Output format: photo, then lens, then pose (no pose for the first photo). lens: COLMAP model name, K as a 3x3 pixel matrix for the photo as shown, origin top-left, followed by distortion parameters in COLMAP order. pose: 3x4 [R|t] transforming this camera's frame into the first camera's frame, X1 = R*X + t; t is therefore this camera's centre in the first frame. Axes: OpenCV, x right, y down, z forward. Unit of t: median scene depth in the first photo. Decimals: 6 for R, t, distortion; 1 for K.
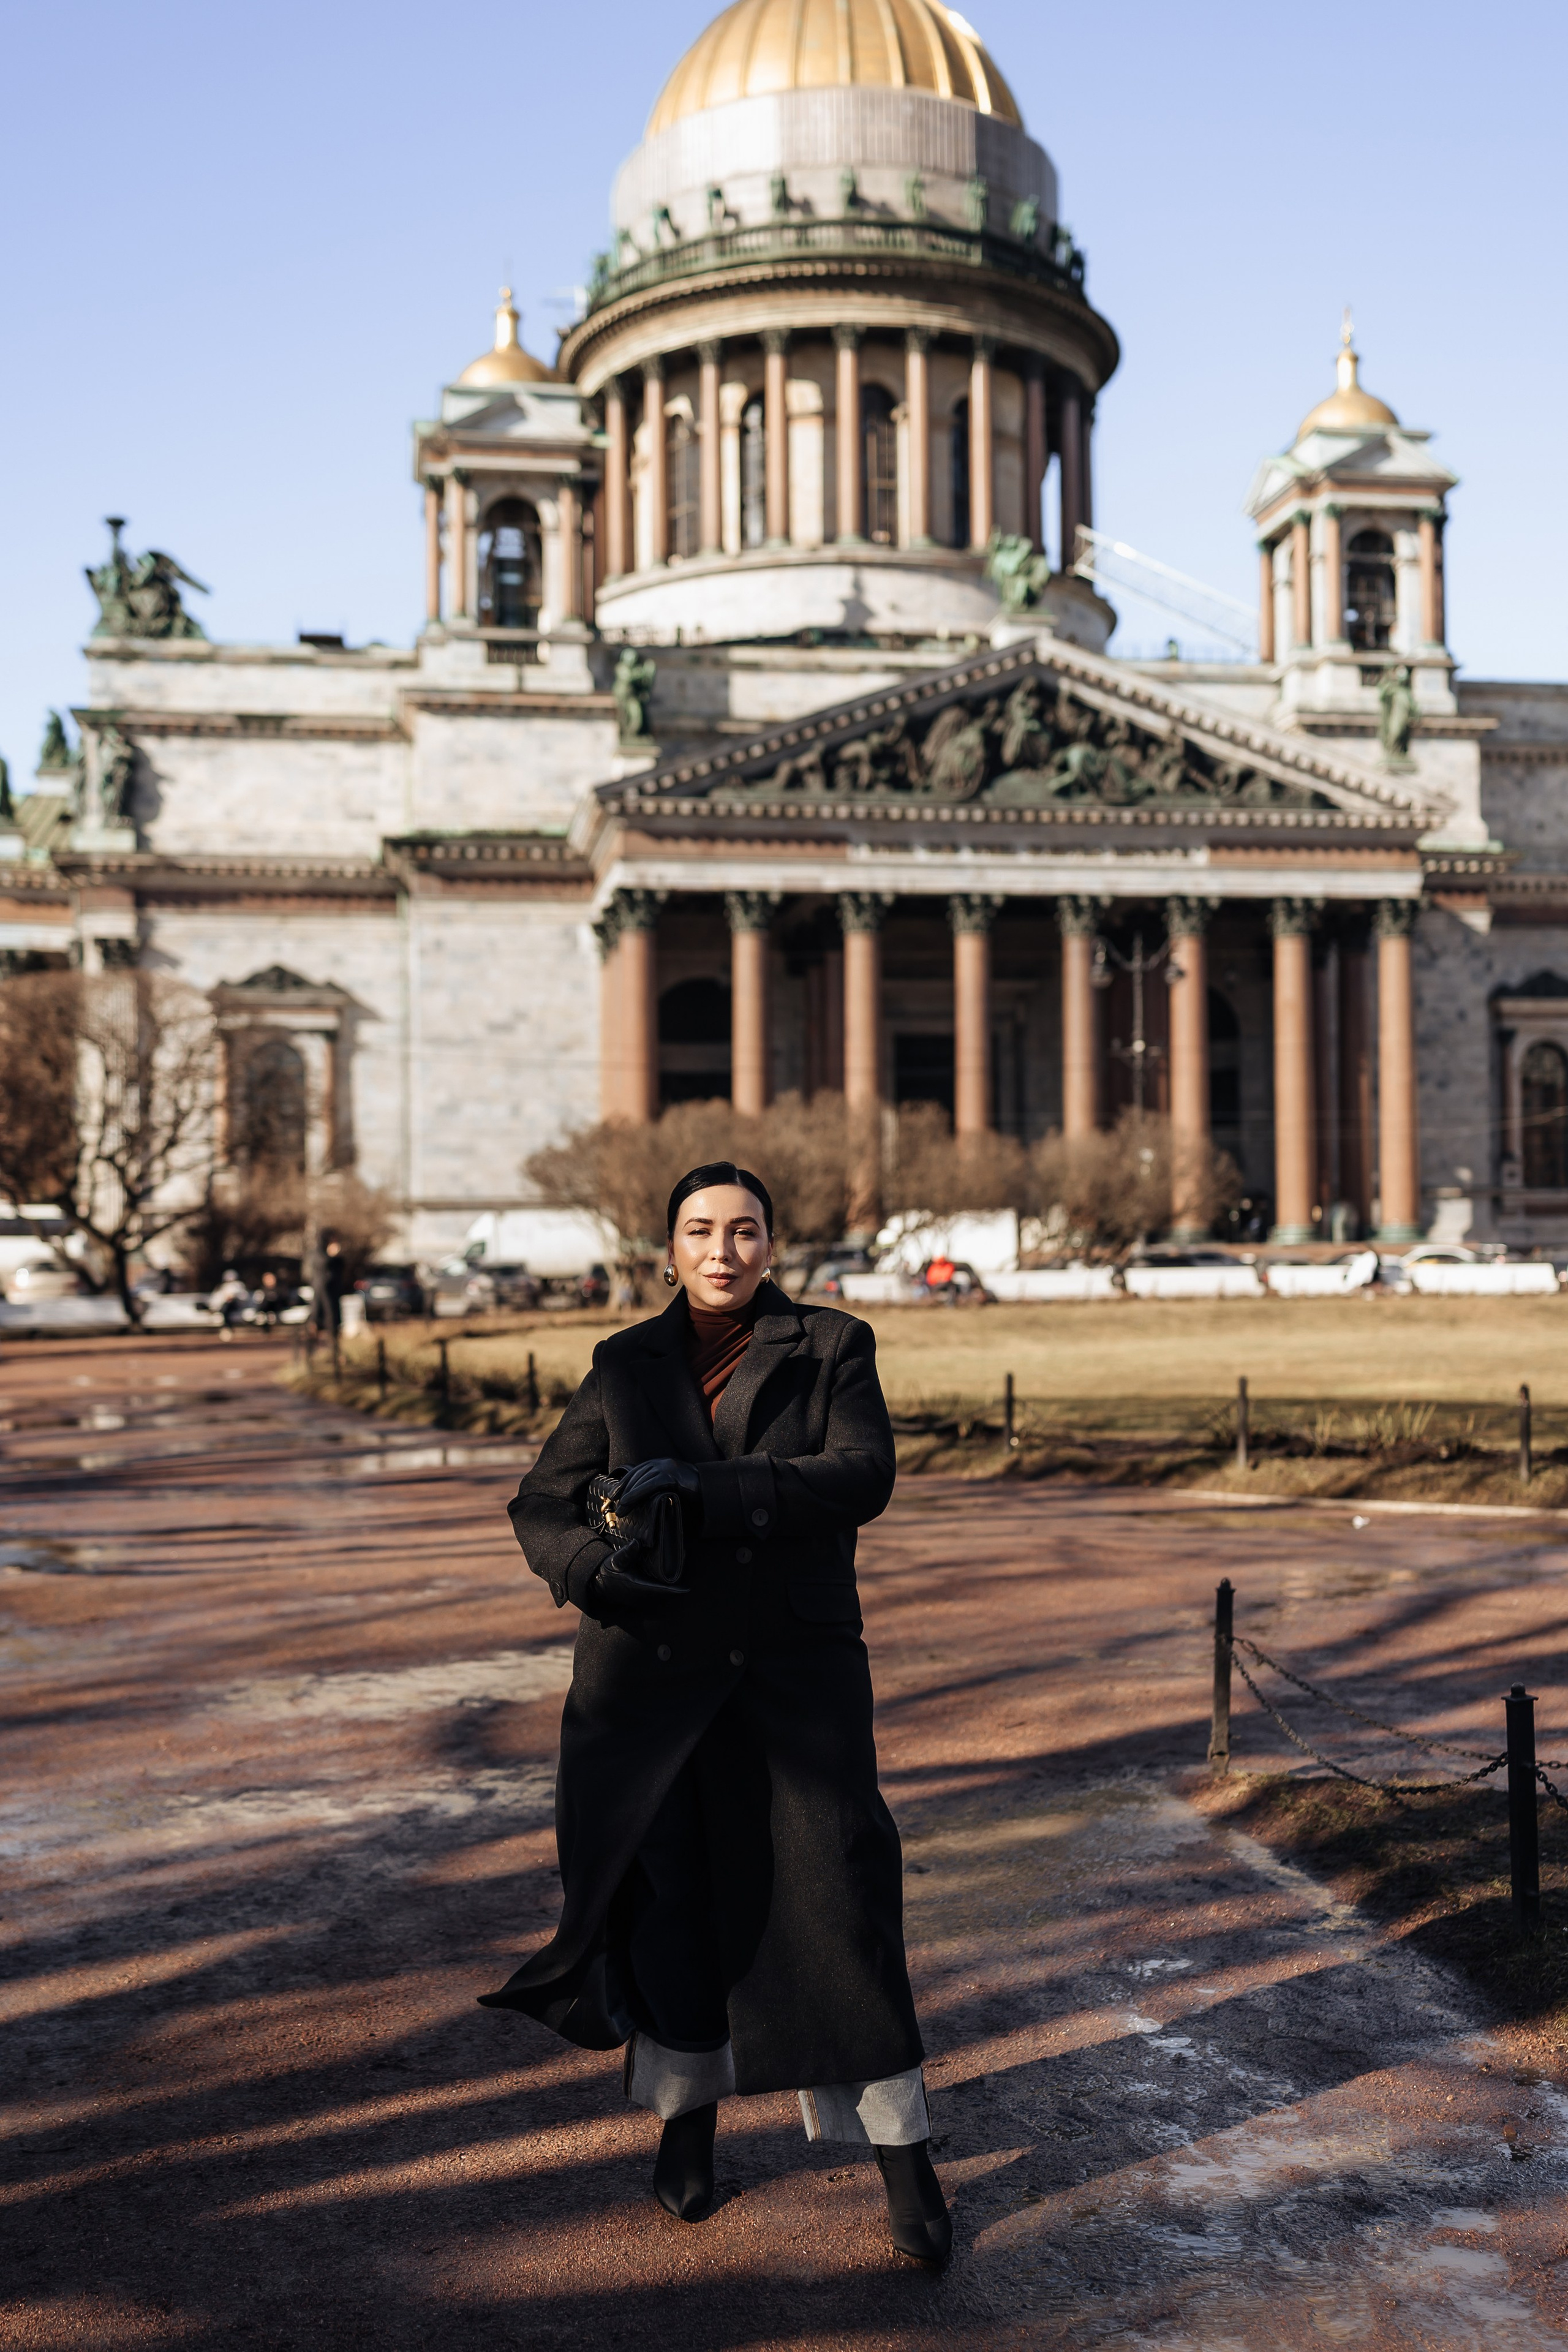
lens RADIAL K [[2225.0, 0, 741.0], [0, 2225.0, 1163.9], [0, 0, 1]] dist [0.007846, -0.018476]
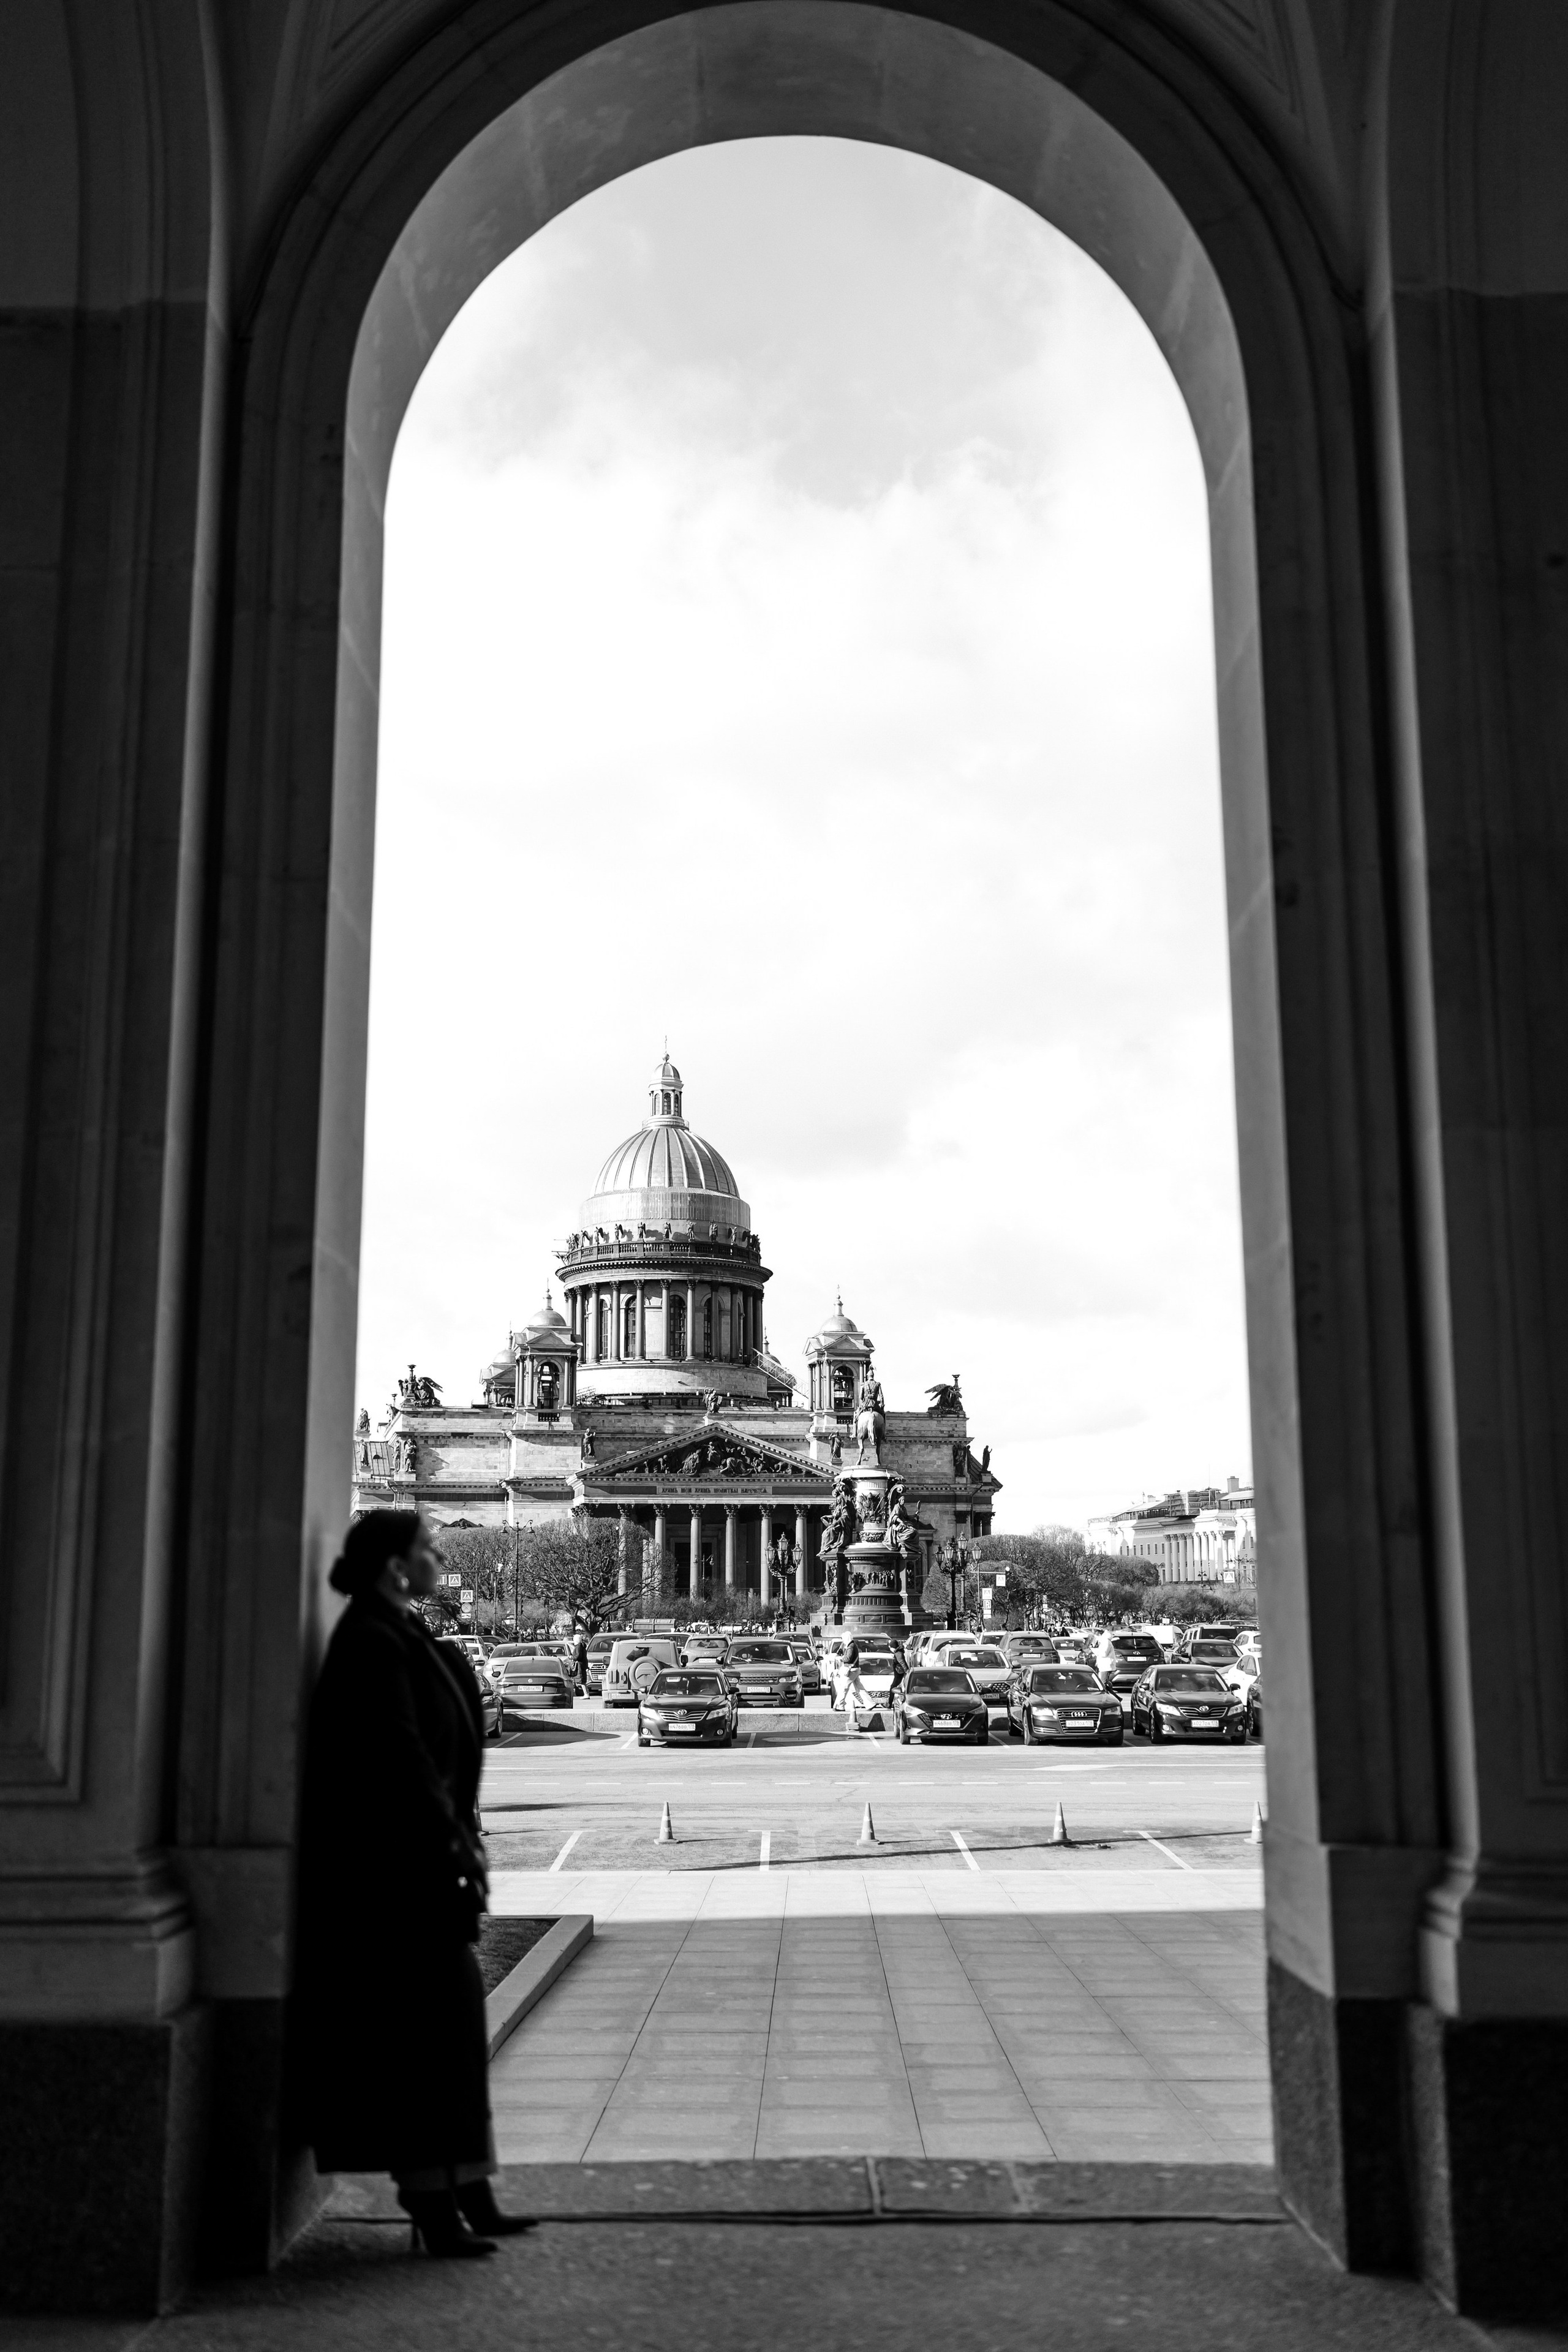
lens RADIAL K [[2225.0, 0, 741.0], [0, 2225.0, 1163.9], [0, 0, 1]] dist [0.007846, -0.018476]
pose [[0.998858, 0.012591, 0.046091, 0.013949], [-0.005132, 0.987347, -0.158494, -0.088874], [-0.047503, 0.158077, 0.986284, -1.954498]]
